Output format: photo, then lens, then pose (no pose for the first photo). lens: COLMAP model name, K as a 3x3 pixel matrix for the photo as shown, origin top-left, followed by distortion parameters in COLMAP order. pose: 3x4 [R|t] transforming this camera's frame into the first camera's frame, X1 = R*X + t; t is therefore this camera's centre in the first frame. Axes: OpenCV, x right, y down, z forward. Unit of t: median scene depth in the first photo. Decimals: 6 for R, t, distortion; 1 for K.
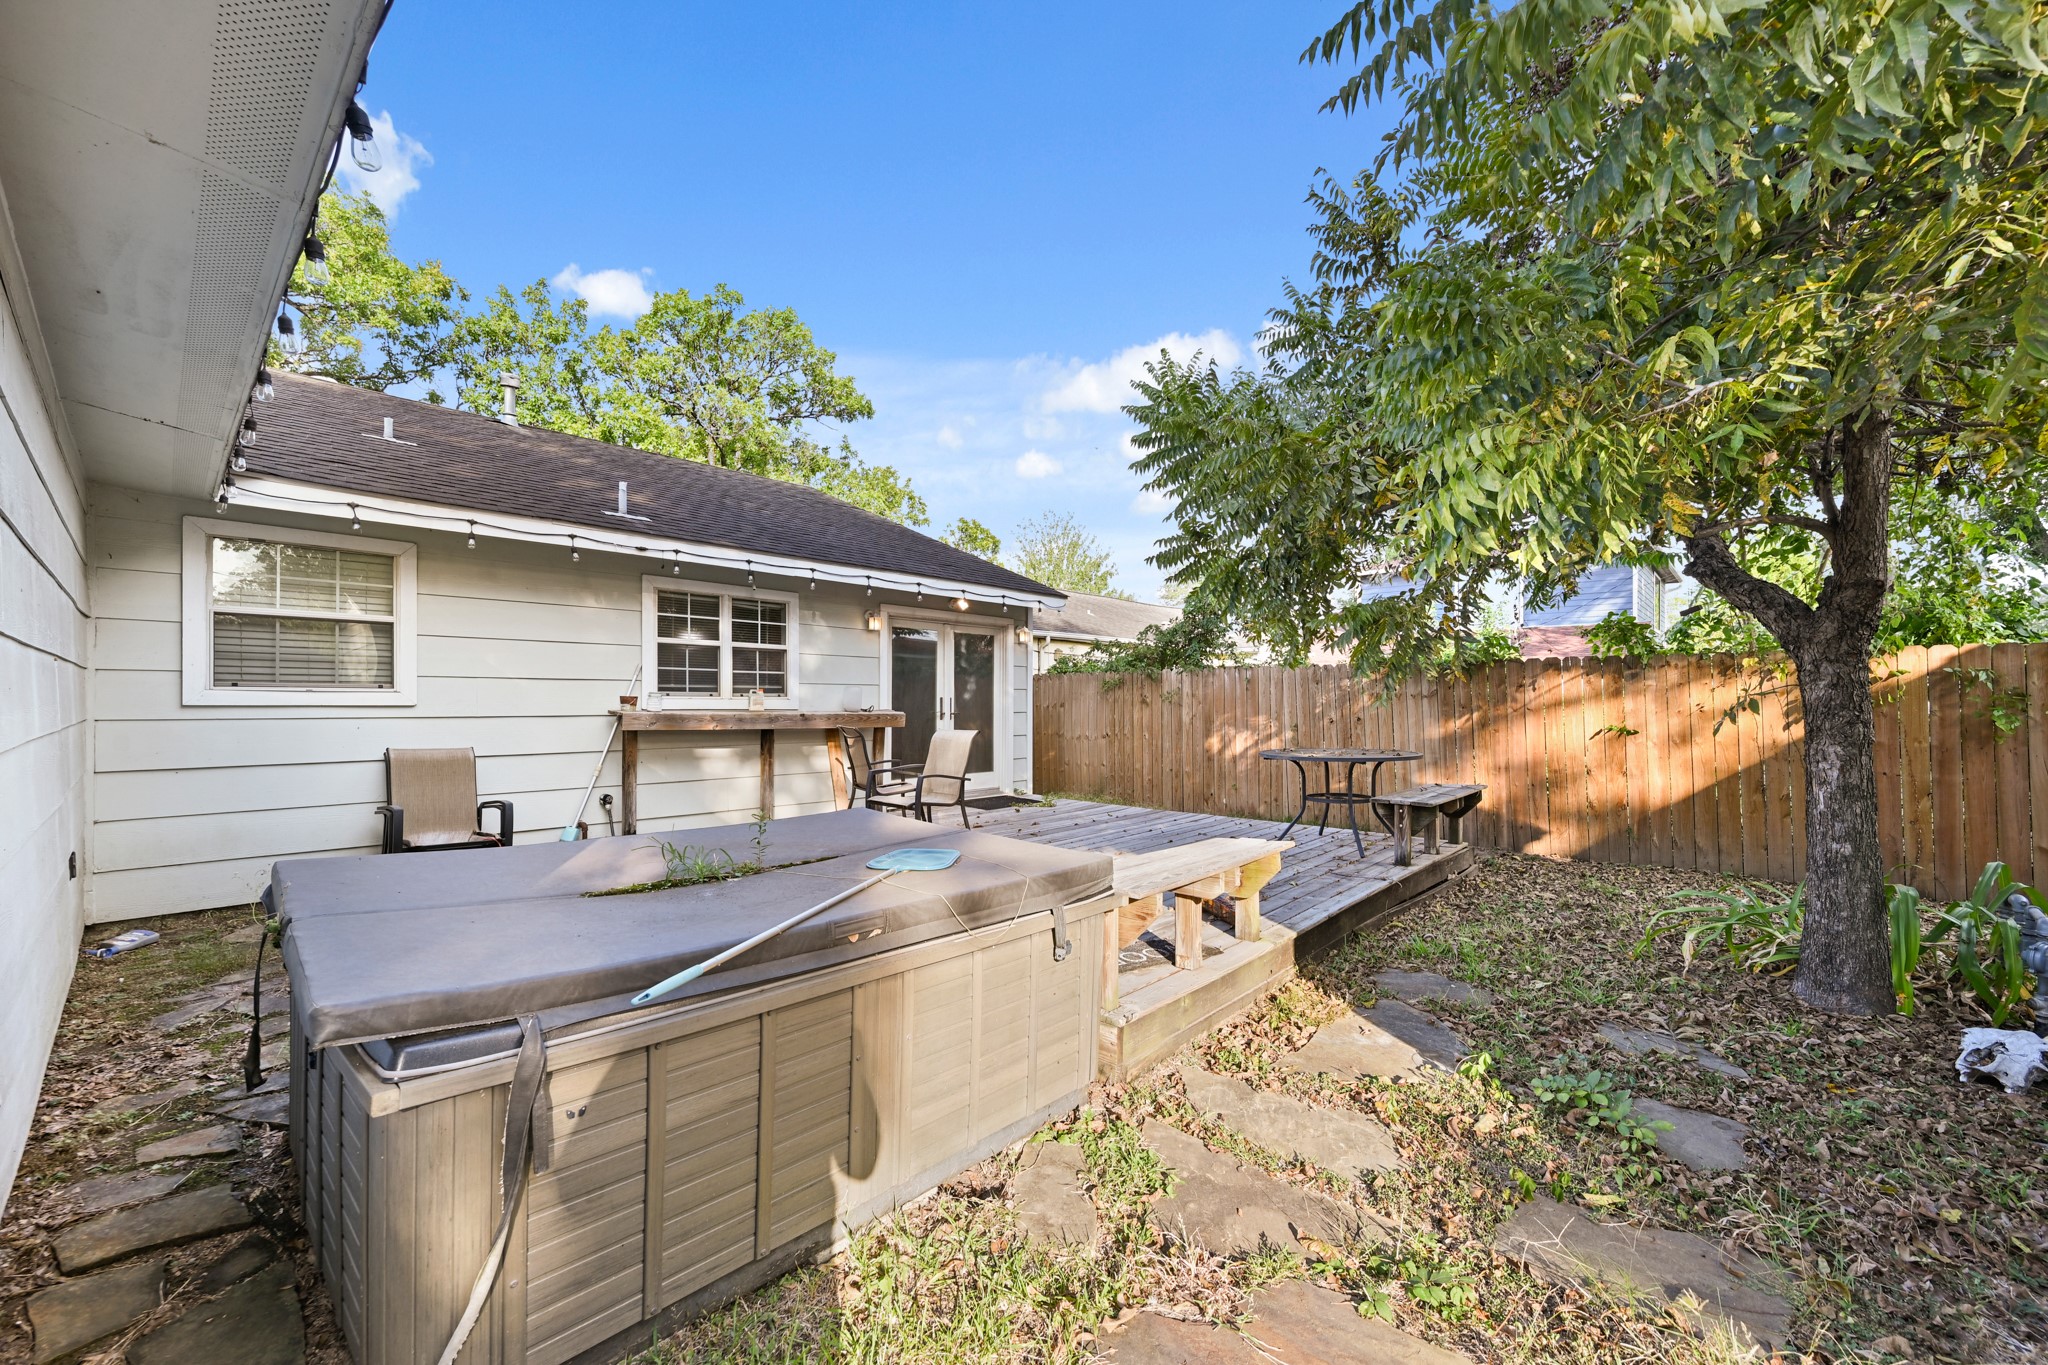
lens RADIAL K [[815.2, 0, 1026.4], [0, 815.2, 697.6], [0, 0, 1]] dist [0.000541, -0.000158]
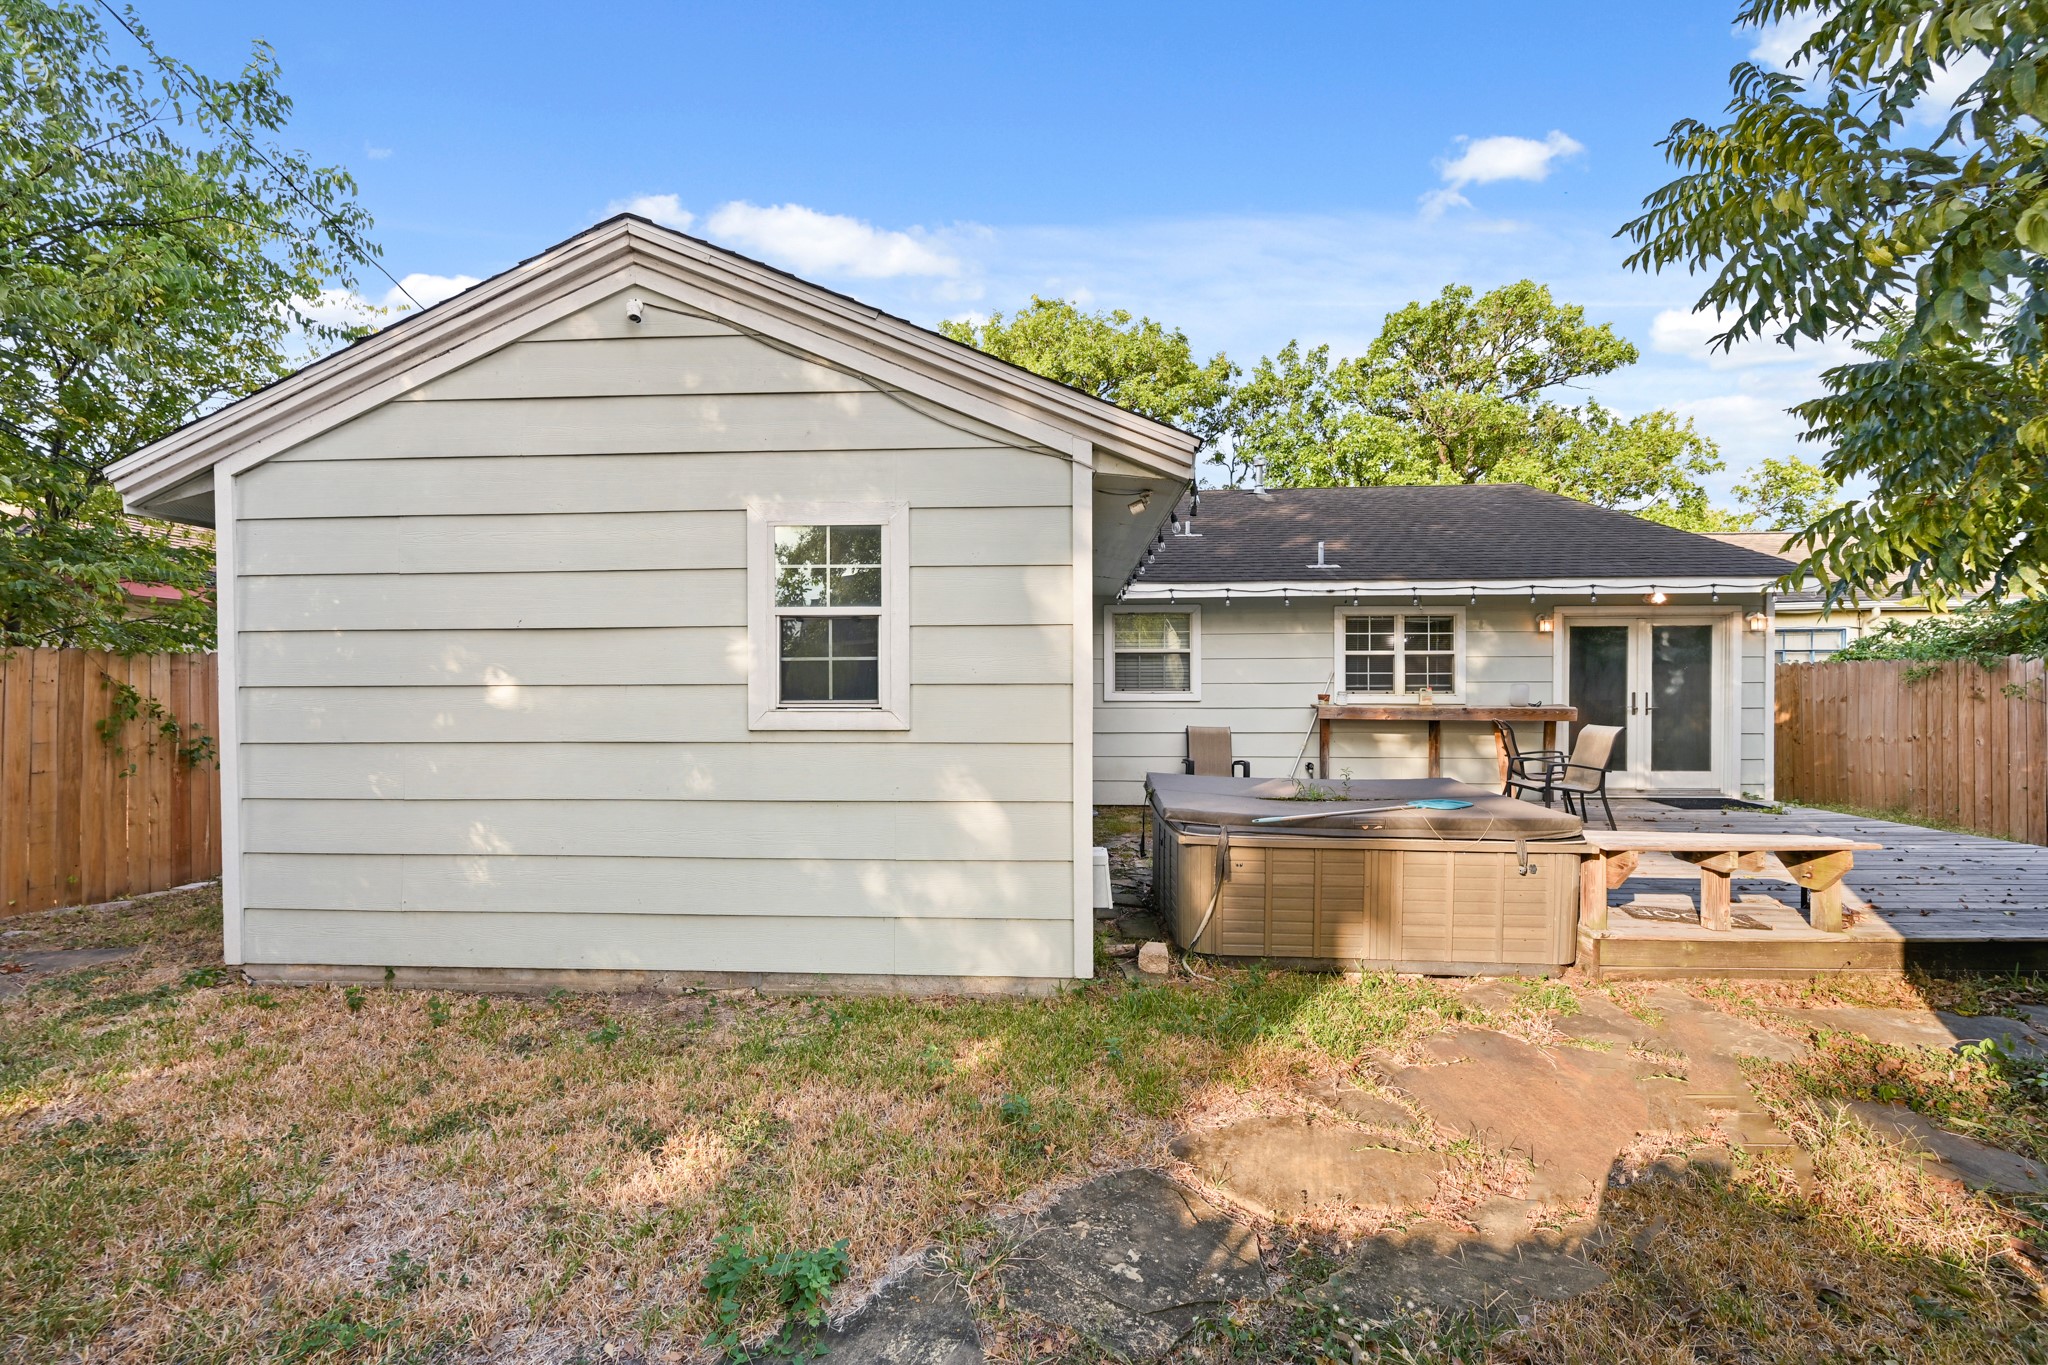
lens RADIAL K [[815.2, 0, 1026.4], [0, 815.2, 697.6], [0, 0, 1]] dist [0.000541, -0.000158]
pose [[0.648601, 0.006803, -0.761098, 0.211983], [0.007882, 0.999846, 0.015654, -0.018726], [0.761088, -0.016152, 0.648447, -0.259830]]
